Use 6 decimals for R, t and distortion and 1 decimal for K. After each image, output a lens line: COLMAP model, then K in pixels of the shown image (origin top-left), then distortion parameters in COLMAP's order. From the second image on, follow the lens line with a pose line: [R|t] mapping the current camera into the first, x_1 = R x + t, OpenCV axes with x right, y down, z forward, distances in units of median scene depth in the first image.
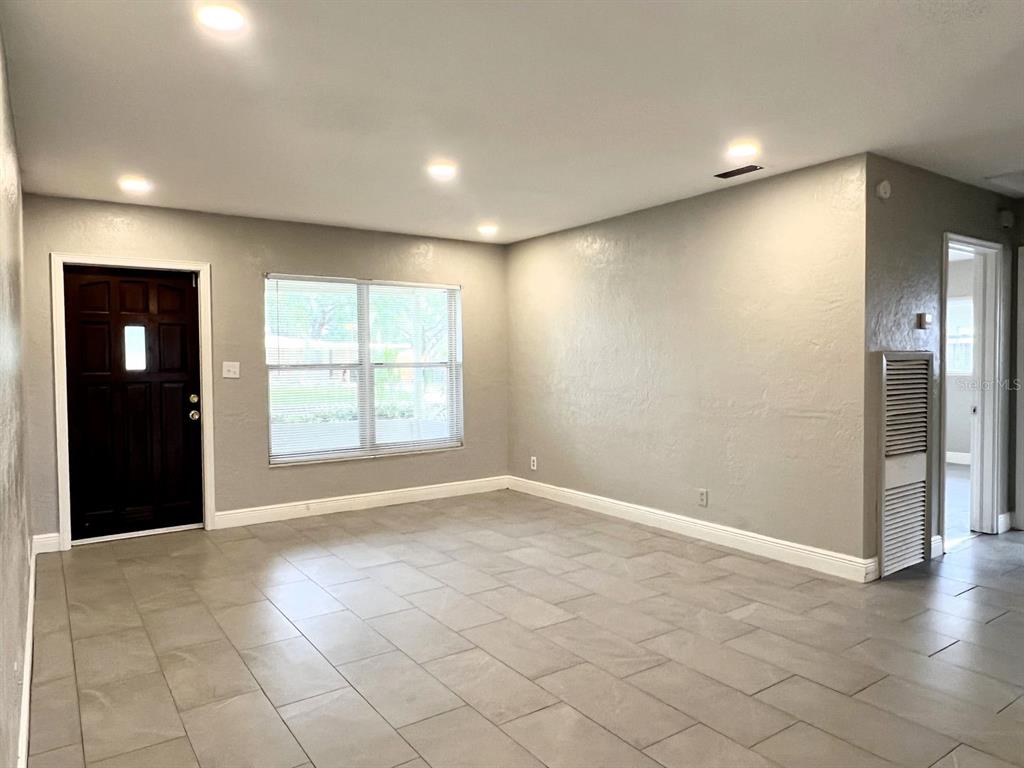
lens RADIAL K [[668.1, 0, 497.1], [0, 668.1, 380.9], [0, 0, 1]] dist [0.002650, 0.000449]
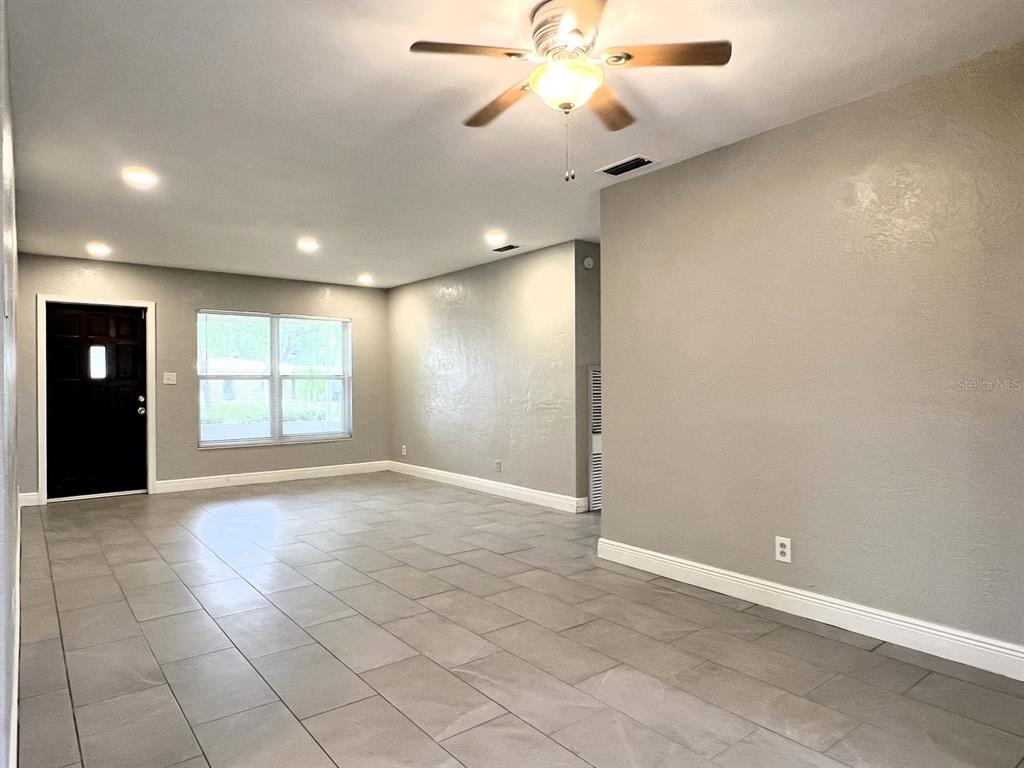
lens RADIAL K [[632.0, 0, 510.9], [0, 632.0, 386.1], [0, 0, 1]] dist [-0.000713, -0.000723]
pose [[0.998039, 0.003710, 0.062484, 0.228984], [-0.001827, 0.999543, -0.030167, 0.038082], [-0.062567, 0.029994, 0.997590, -0.355991]]
